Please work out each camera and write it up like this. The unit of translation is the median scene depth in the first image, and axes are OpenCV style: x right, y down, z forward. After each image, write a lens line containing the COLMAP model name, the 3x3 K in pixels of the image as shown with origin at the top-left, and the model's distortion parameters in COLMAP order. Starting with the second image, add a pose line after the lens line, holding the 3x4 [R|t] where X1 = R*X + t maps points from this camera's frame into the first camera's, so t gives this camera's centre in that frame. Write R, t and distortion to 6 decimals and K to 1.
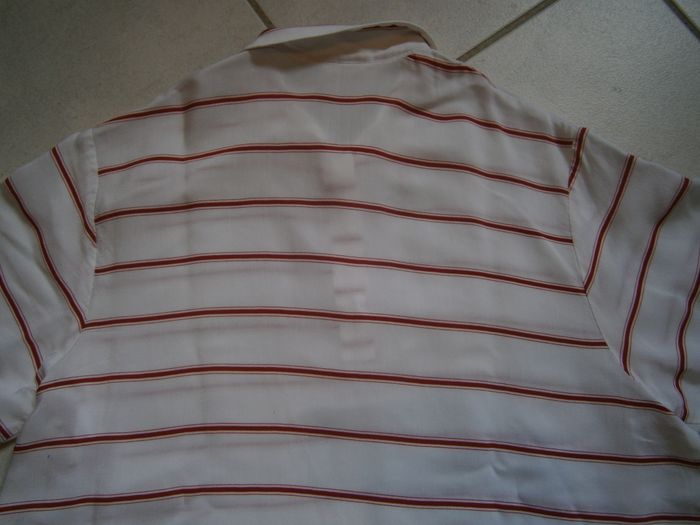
lens RADIAL K [[630.2, 0, 350.0], [0, 630.2, 262.5], [0, 0, 1]] dist [0.002359, 0.003105]
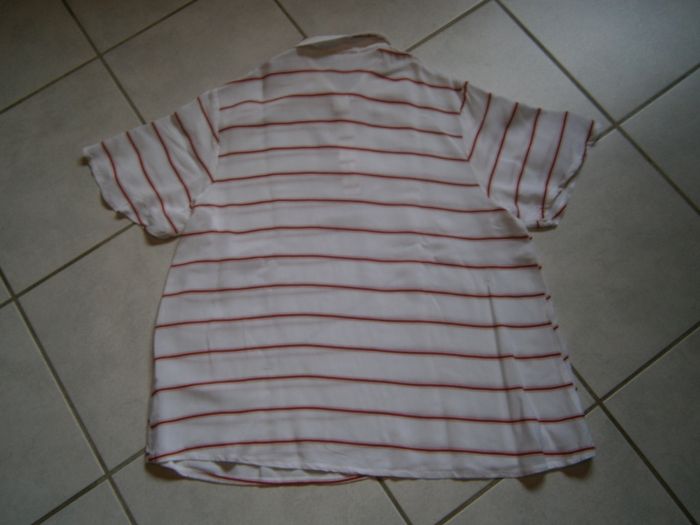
lens RADIAL K [[630.2, 0, 350.0], [0, 630.2, 262.5], [0, 0, 1]] dist [0.002359, 0.003105]
pose [[0.999238, -0.014301, -0.036313, 0.072889], [0.010067, 0.993405, -0.114219, 0.569684], [0.037707, 0.113767, 0.992792, -0.897426]]
